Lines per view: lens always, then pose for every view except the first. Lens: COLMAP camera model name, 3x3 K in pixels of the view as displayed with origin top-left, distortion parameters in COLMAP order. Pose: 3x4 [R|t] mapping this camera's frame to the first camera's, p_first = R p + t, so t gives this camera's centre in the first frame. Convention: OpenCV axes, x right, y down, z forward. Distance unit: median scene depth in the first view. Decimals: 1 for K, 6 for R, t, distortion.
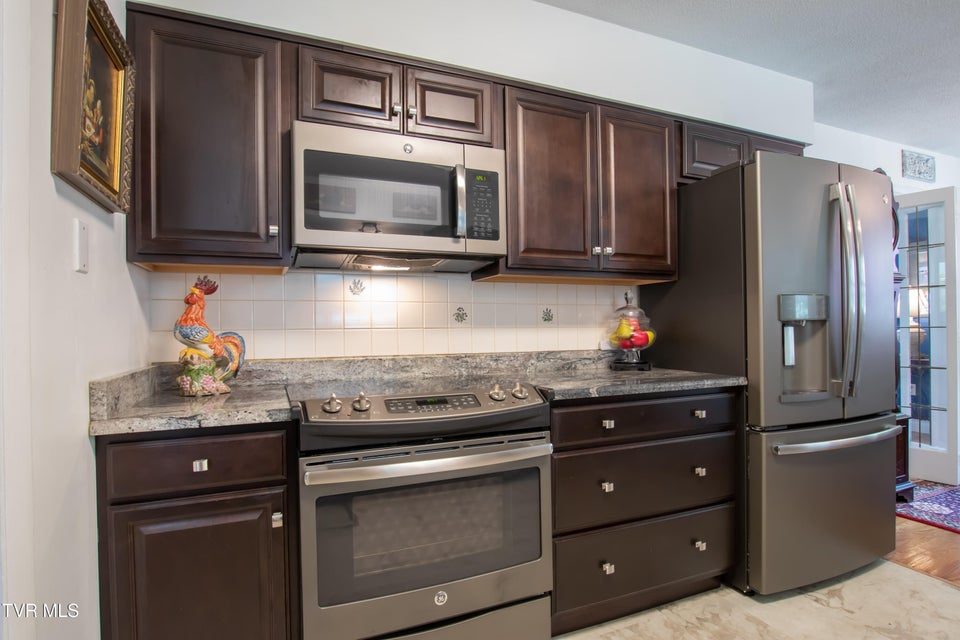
lens RADIAL K [[499.2, 0, 474.5], [0, 499.2, 324.8], [0, 0, 1]] dist [-0.024241, 0.002813]
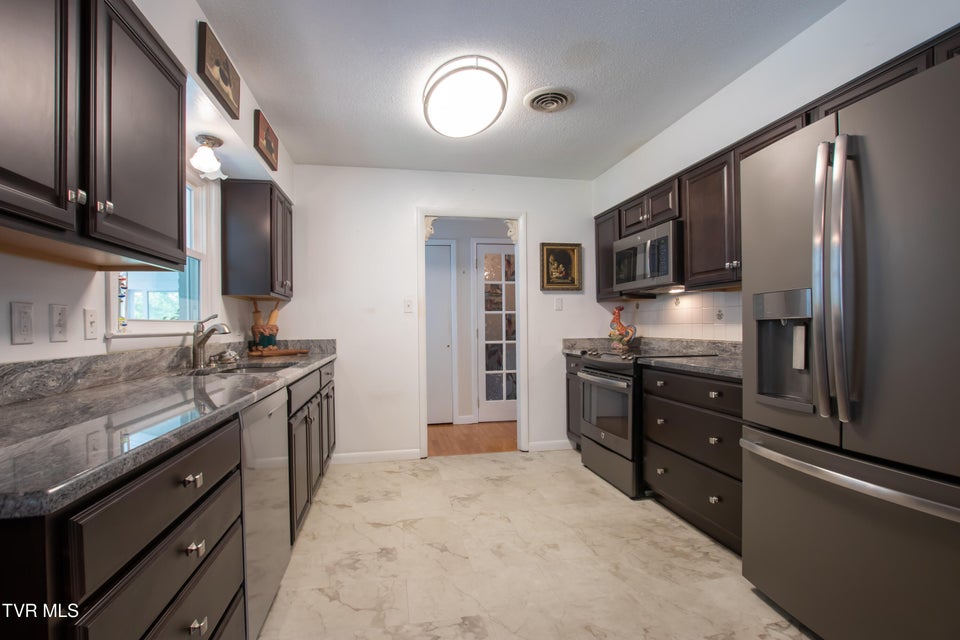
lens RADIAL K [[449.2, 0, 483.5], [0, 449.2, 324.8], [0, 0, 1]] dist [-0.026699, 0.001817]
pose [[-0.193201, 0.011090, -0.981096, 1.537456], [0.015091, 0.999851, 0.008331, -0.013279], [0.981043, -0.013196, -0.193340, 0.600679]]
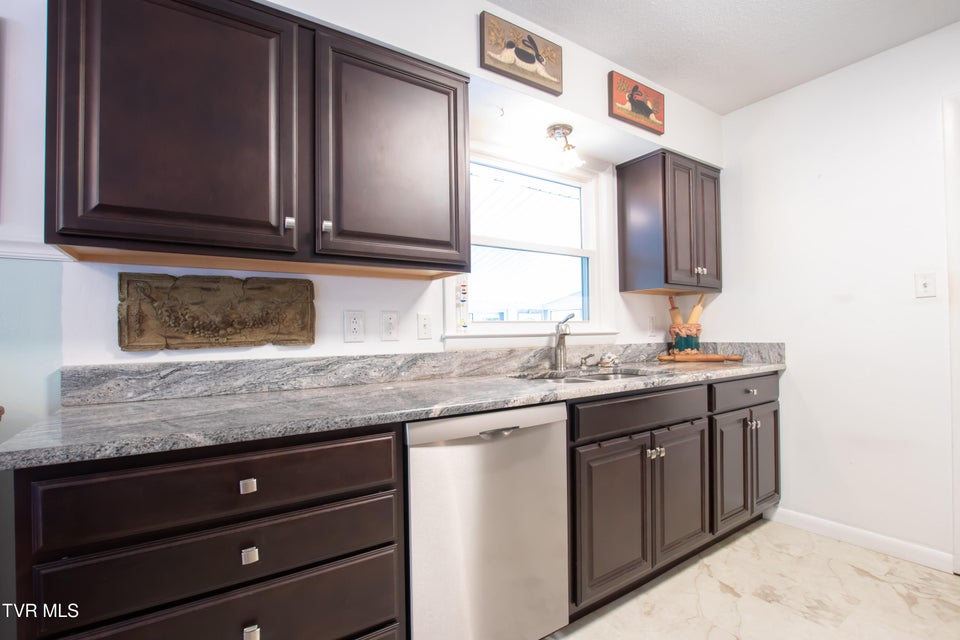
lens RADIAL K [[449.2, 0, 480.5], [0, 449.2, 327.4], [0, 0, 1]] dist [-0.026699, 0.001817]
pose [[-0.981717, 0.024795, -0.188725, 0.992563], [0.027463, 0.999556, -0.011538, -0.002590], [0.188355, -0.016510, -0.981962, 0.712274]]
